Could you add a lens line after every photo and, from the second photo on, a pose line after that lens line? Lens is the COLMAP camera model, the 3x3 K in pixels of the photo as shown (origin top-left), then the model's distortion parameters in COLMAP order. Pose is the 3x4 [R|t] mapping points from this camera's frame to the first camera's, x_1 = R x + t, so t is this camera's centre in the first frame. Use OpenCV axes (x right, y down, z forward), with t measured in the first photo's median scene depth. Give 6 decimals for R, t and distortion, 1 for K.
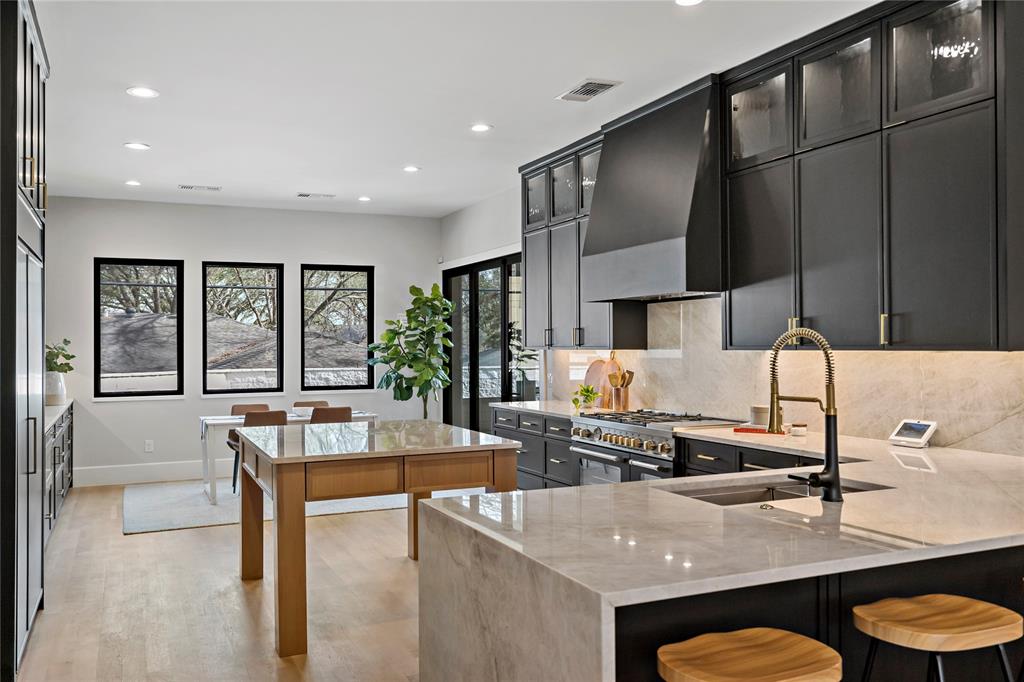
lens RADIAL K [[838.8, 0, 507.2], [0, 838.8, 347.3], [0, 0, 1]] dist [0.010088, 0.011589]
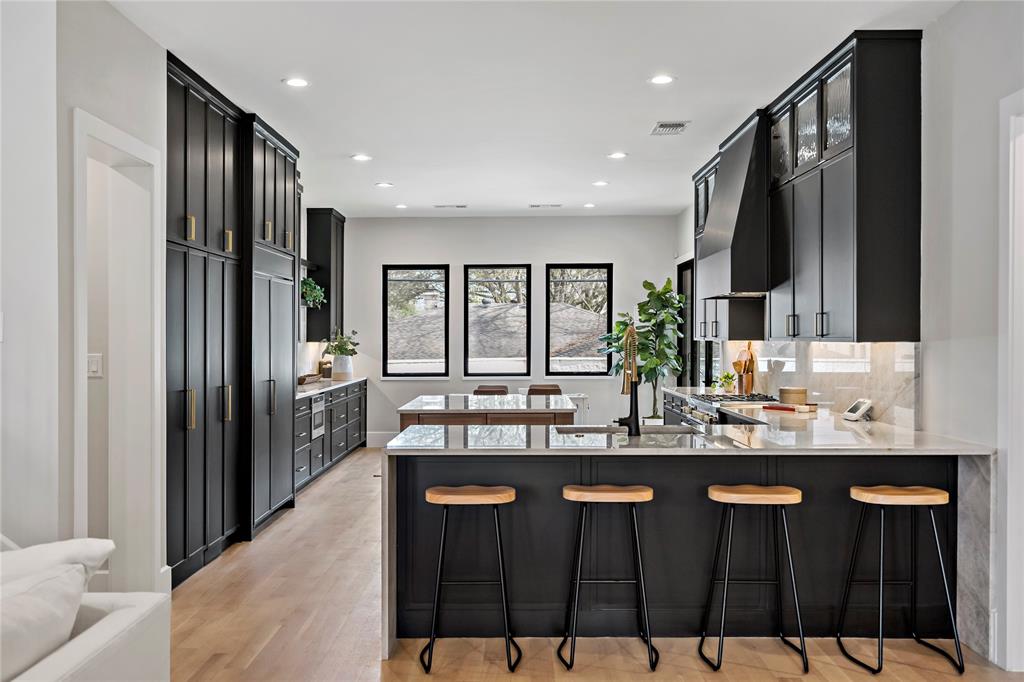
lens RADIAL K [[983.6, 0, 516.0], [0, 983.6, 337.9], [0, 0, 1]] dist [0.001145, 0.000000]
pose [[0.906307, 0.003988, -0.422601, 0.275202], [-0.004075, 0.999991, 0.000697, -0.000084], [0.422600, 0.001091, 0.906316, -0.215426]]
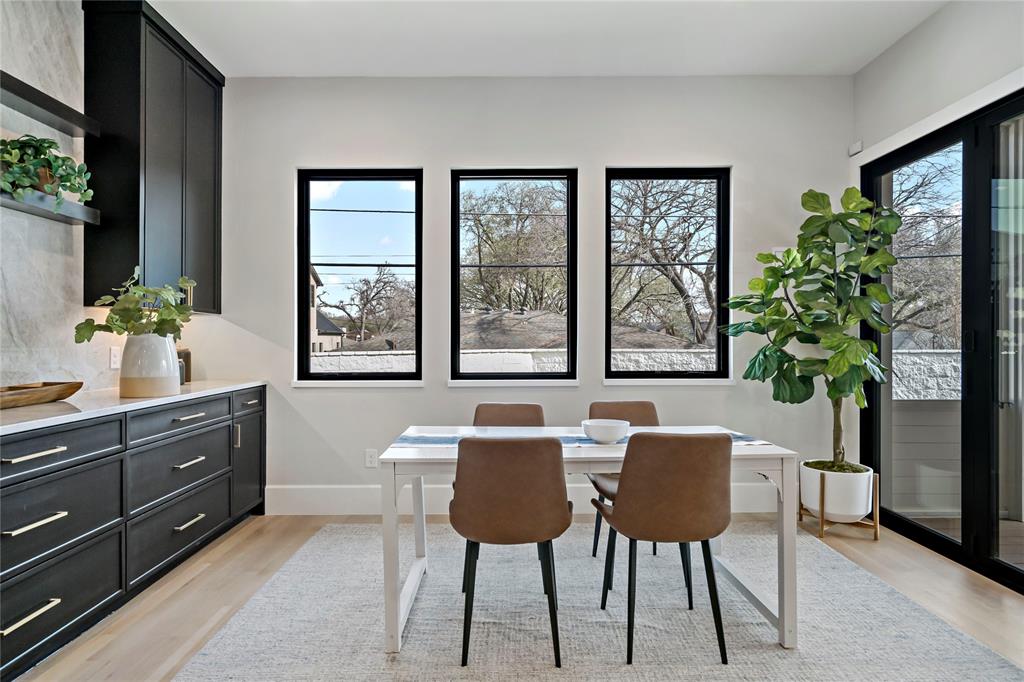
lens RADIAL K [[591.6, 0, 493.2], [0, 591.6, 336.9], [0, 0, 1]] dist [-0.003267, -0.000694]
pose [[0.905580, 0.002845, -0.424166, -0.137575], [-0.004548, 0.999985, -0.003001, 0.023548], [0.424151, 0.004647, 0.905580, 0.577941]]
